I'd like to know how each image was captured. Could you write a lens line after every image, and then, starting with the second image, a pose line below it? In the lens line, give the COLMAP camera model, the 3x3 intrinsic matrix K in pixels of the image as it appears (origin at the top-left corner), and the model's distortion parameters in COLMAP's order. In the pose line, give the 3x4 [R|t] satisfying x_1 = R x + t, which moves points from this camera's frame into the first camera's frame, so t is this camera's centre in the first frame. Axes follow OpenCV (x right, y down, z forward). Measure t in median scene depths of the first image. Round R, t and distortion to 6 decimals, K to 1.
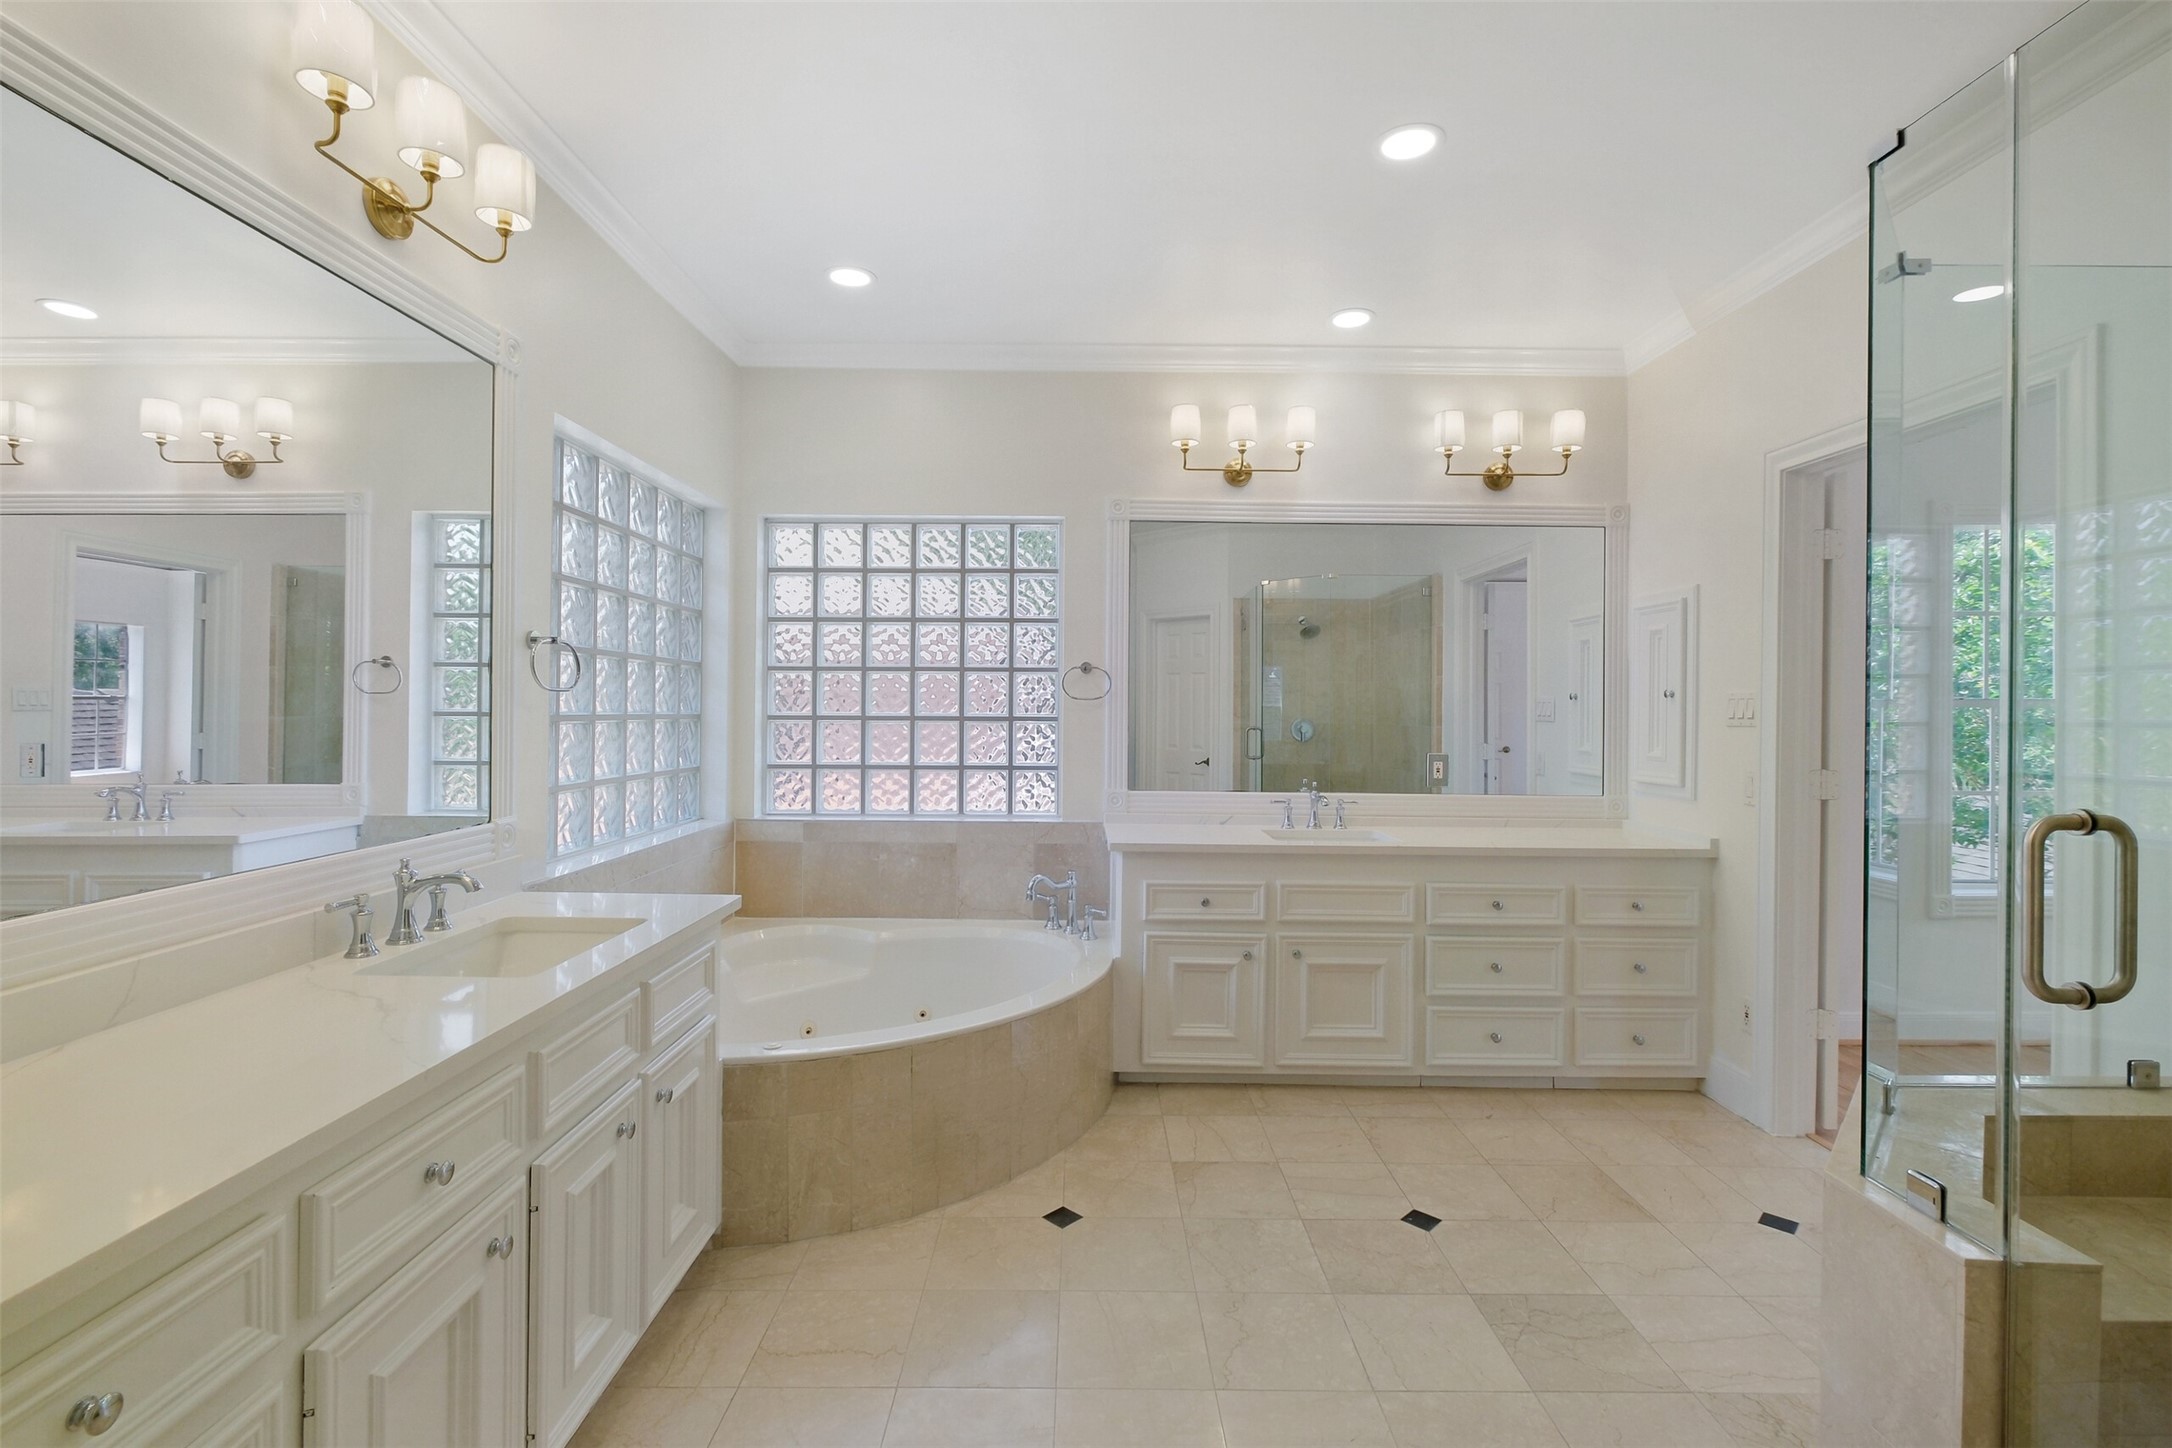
lens RADIAL K [[955.7, 0, 1082.3], [0, 955.7, 719.3], [0, 0, 1]] dist [0.002691, 0.000144]
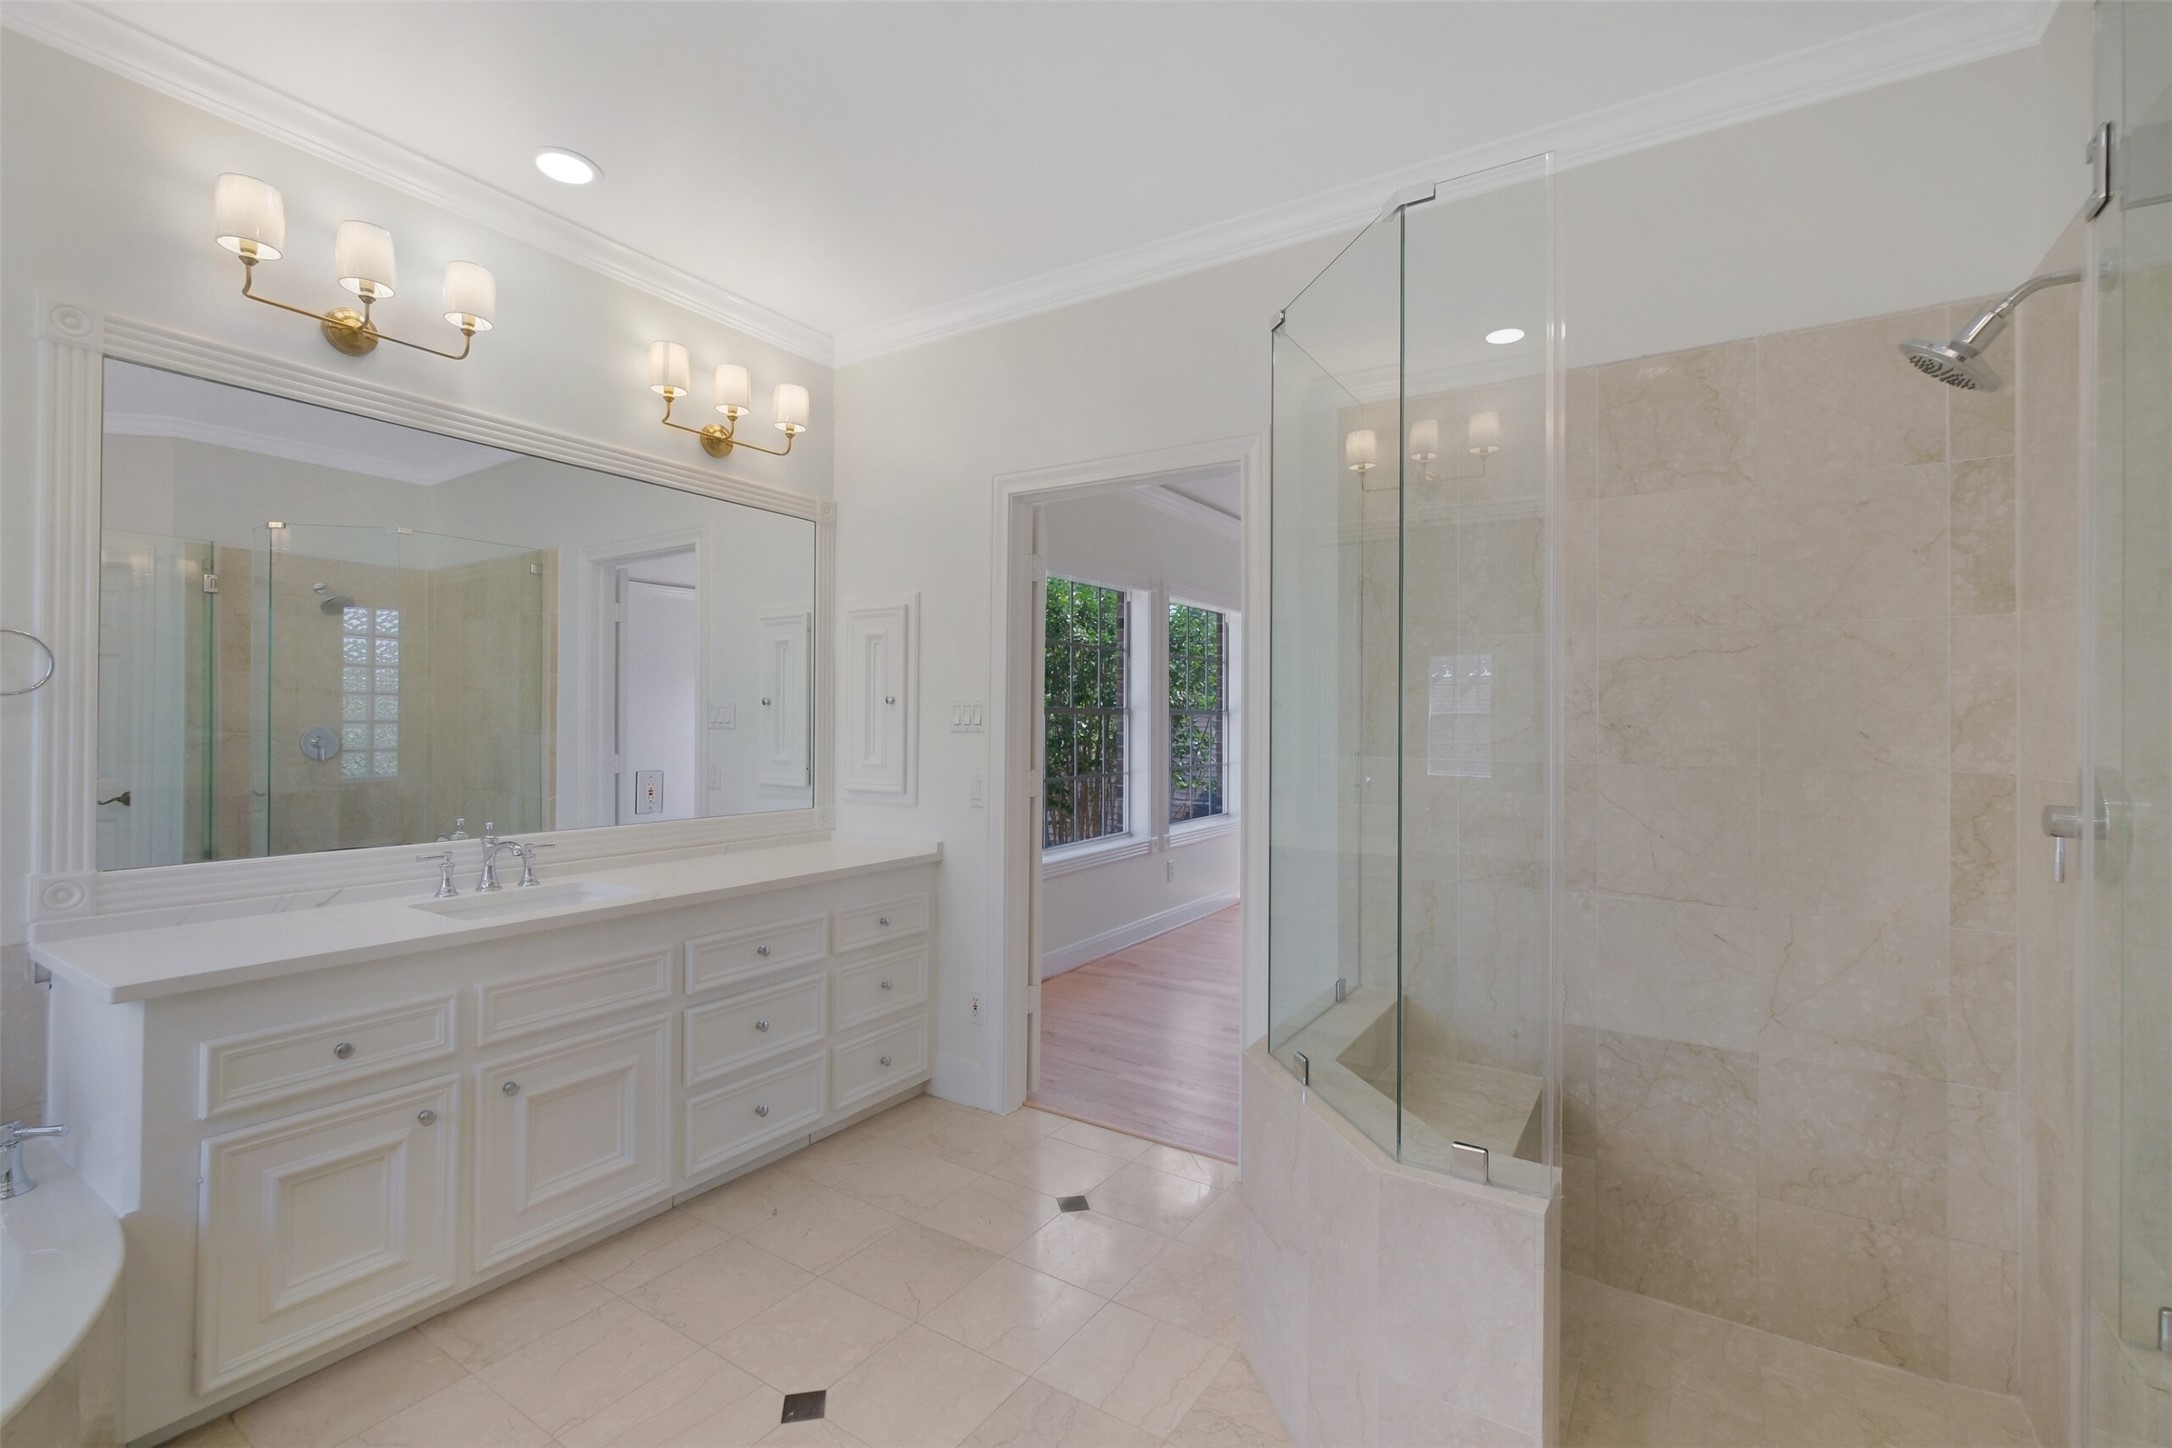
lens RADIAL K [[955.7, 0, 1082.3], [0, 955.7, 719.3], [0, 0, 1]] dist [0.002691, 0.000144]
pose [[0.547941, -0.003472, 0.836510, -0.109172], [0.007951, 0.999968, -0.001058, -0.004532], [-0.836479, 0.007231, 0.547951, 0.306470]]
